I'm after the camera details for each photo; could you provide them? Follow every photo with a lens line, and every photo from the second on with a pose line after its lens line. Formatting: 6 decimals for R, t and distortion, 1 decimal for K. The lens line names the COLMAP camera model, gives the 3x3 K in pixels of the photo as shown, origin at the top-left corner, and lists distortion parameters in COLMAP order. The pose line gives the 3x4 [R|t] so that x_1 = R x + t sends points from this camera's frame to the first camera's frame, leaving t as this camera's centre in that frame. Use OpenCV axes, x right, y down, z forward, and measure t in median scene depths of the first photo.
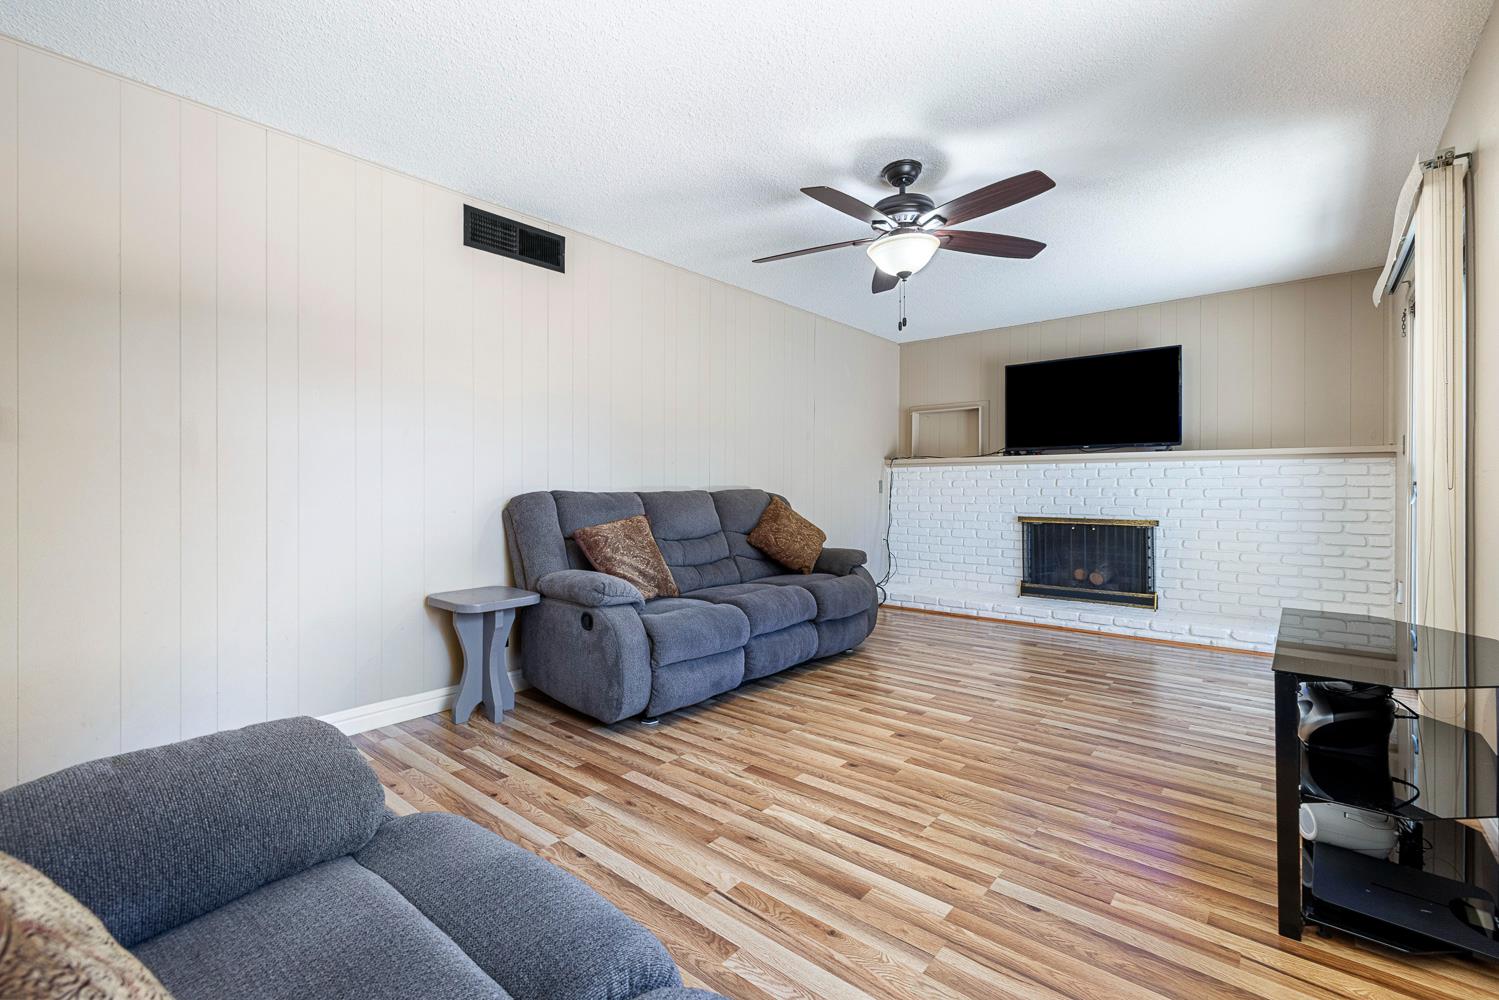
lens RADIAL K [[646.3, 0, 751.2], [0, 646.3, 489.9], [0, 0, 1]] dist [-0.002546, -0.000064]
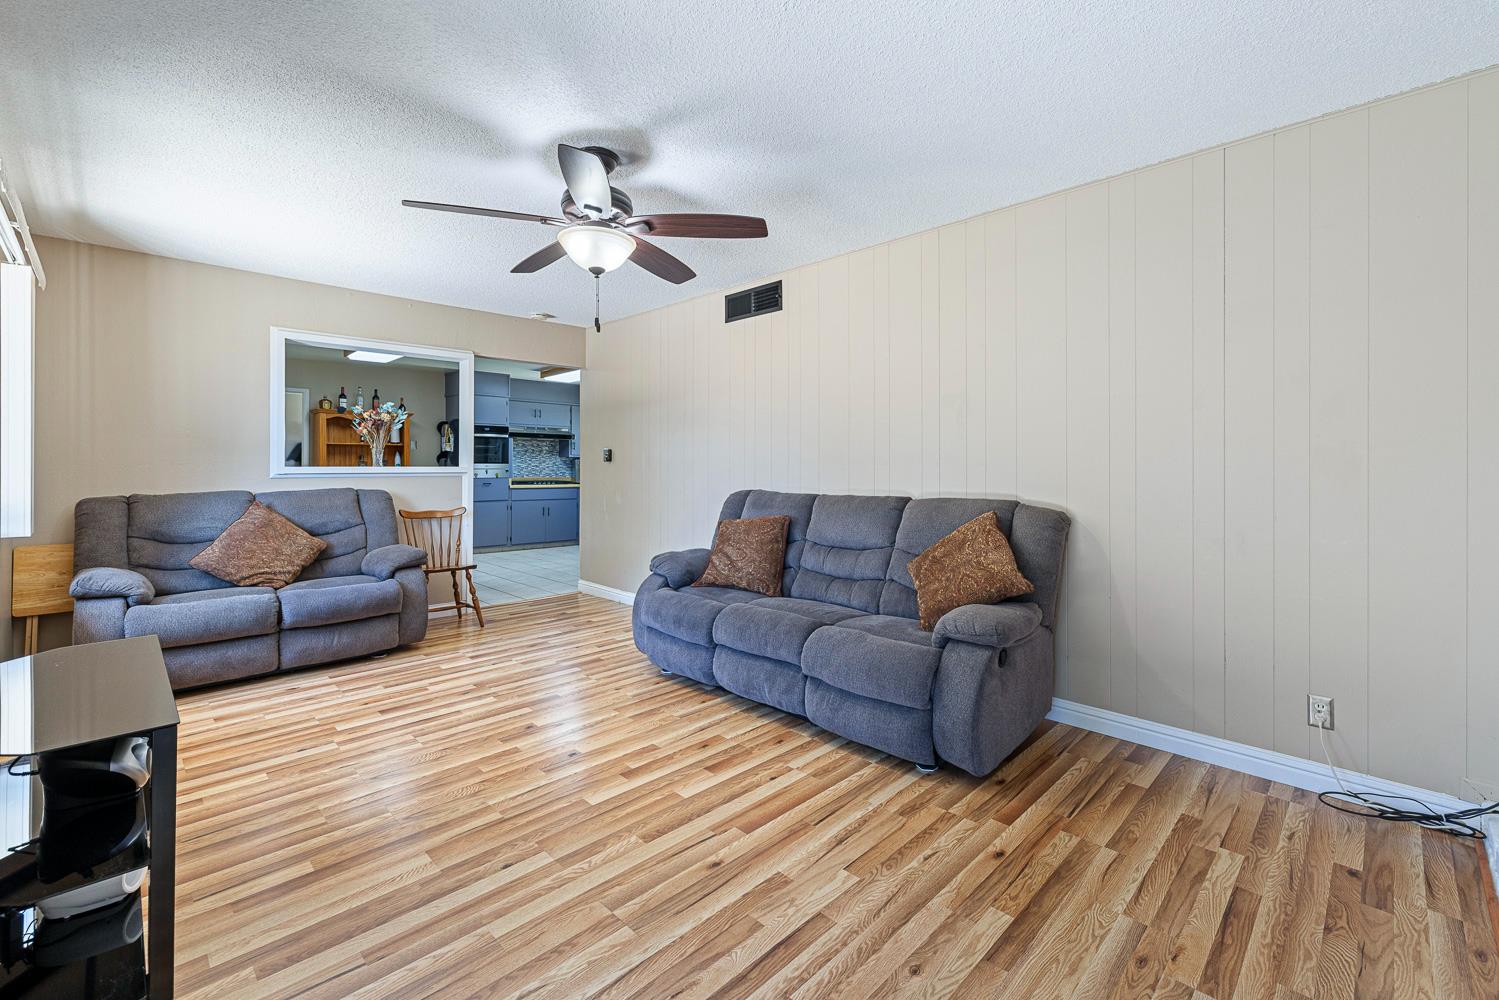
lens RADIAL K [[646.3, 0, 756.6], [0, 646.3, 463.4], [0, 0, 1]] dist [-0.002546, -0.000064]
pose [[-0.079061, -0.000069, -0.996870, 1.184000], [-0.006811, 0.999977, 0.000471, -0.062093], [0.996847, 0.006827, -0.079060, 1.353008]]
